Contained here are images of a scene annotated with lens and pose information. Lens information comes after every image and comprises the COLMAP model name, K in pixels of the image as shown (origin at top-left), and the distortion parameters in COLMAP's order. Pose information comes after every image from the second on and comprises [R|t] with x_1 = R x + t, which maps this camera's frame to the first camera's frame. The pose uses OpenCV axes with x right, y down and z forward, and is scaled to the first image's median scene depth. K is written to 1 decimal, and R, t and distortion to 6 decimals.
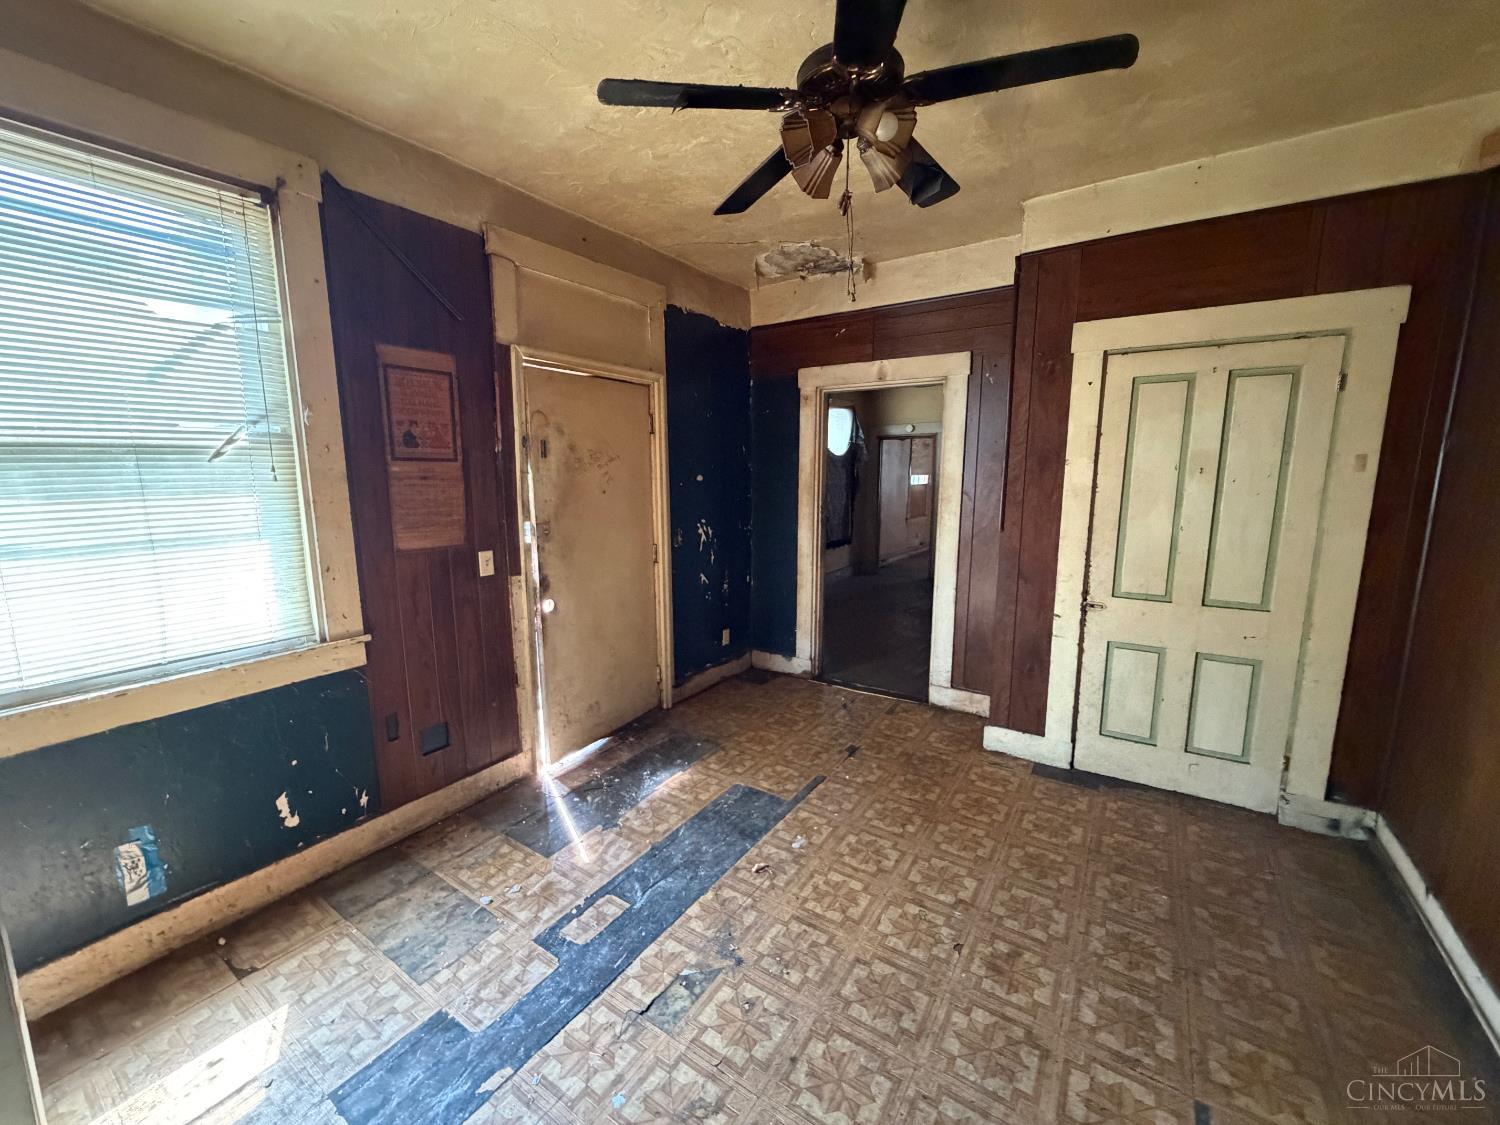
lens RADIAL K [[597.4, 0, 750.0], [0, 597.4, 562.5], [0, 0, 1]] dist [0.000107, -0.000002]
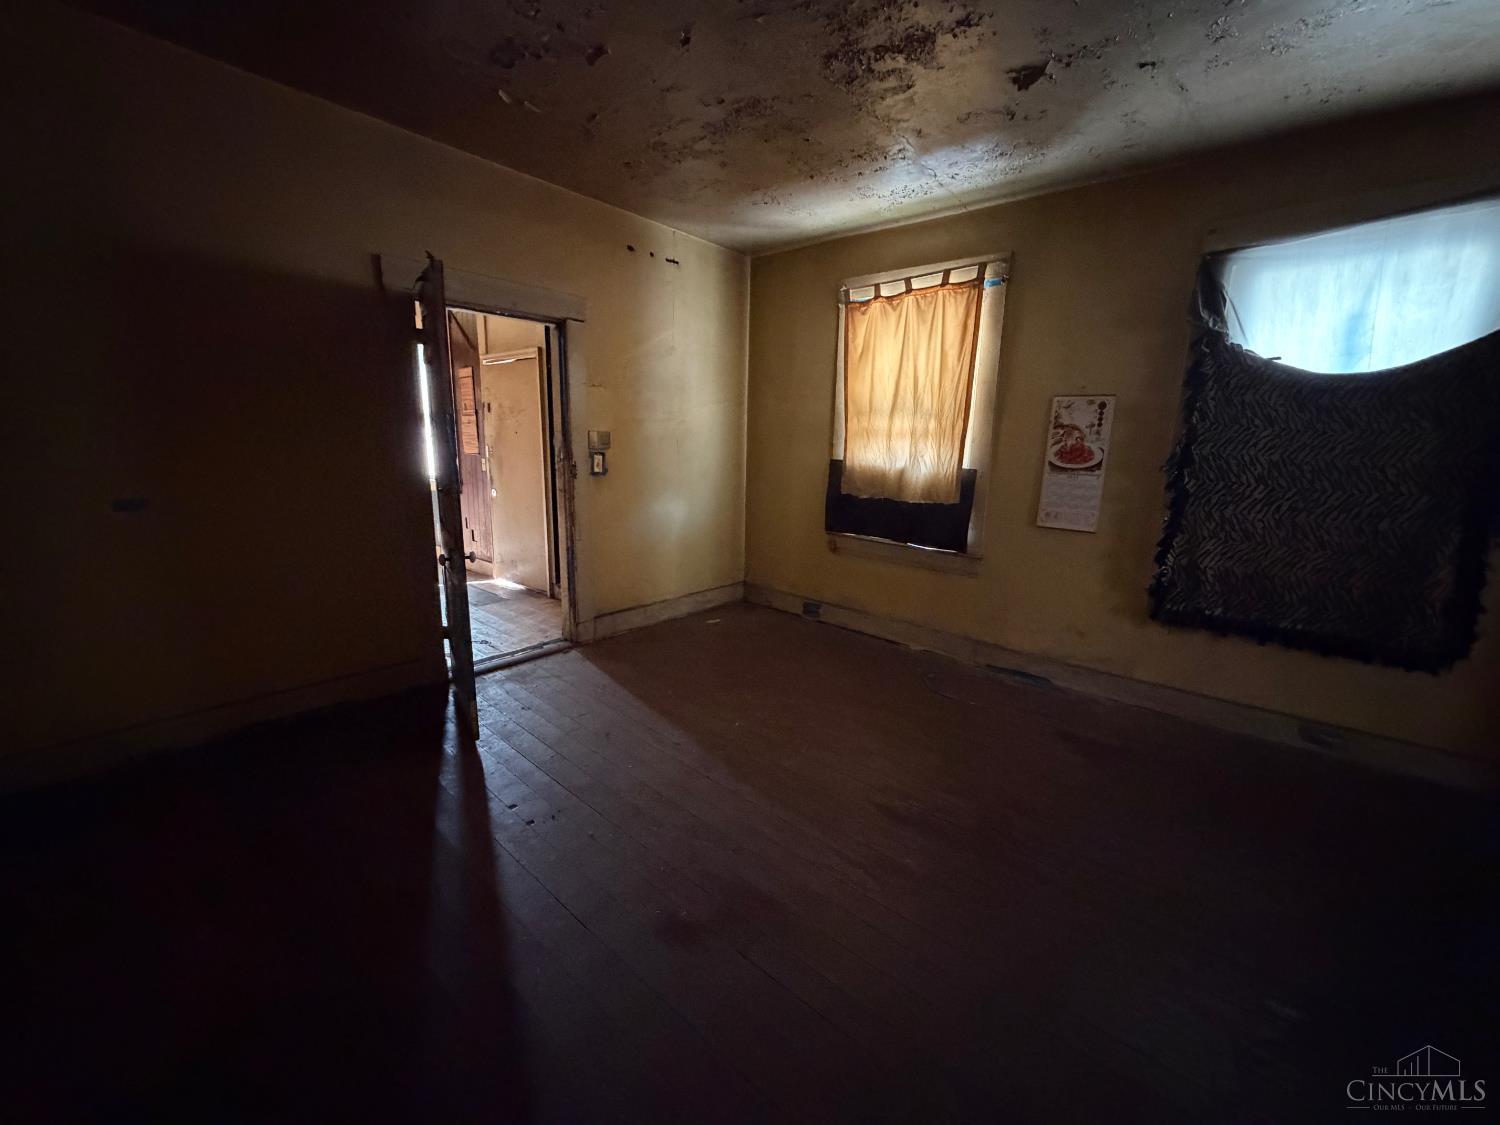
lens RADIAL K [[597.4, 0, 750.0], [0, 597.4, 562.5], [0, 0, 1]] dist [0.000107, -0.000002]
pose [[-0.143854, 0.192016, -0.970791, 0.490015], [-0.173414, 0.960924, 0.215761, -0.089985], [0.974286, 0.199387, -0.104934, 0.699700]]
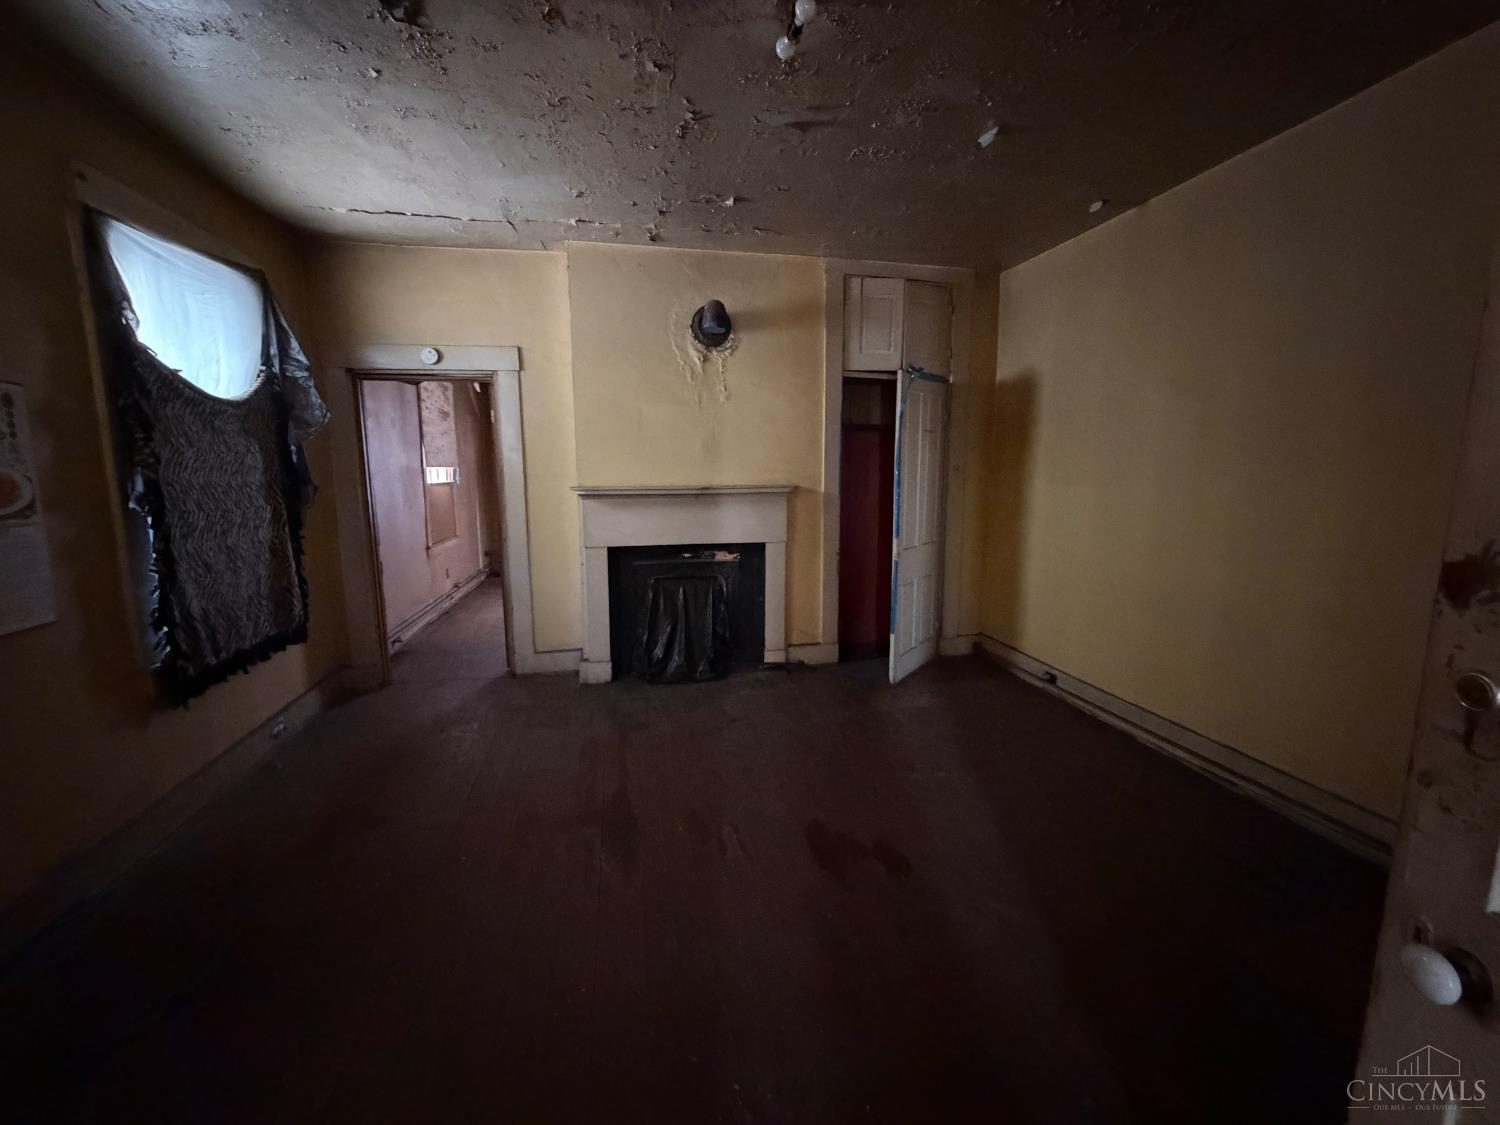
lens RADIAL K [[597.4, 0, 750.0], [0, 597.4, 562.5], [0, 0, 1]] dist [0.000107, -0.000002]
pose [[0.688486, -0.112221, 0.716515, 0.095956], [0.111748, 0.992573, 0.048081, -0.067105], [-0.716589, 0.046966, 0.695913, 0.527908]]
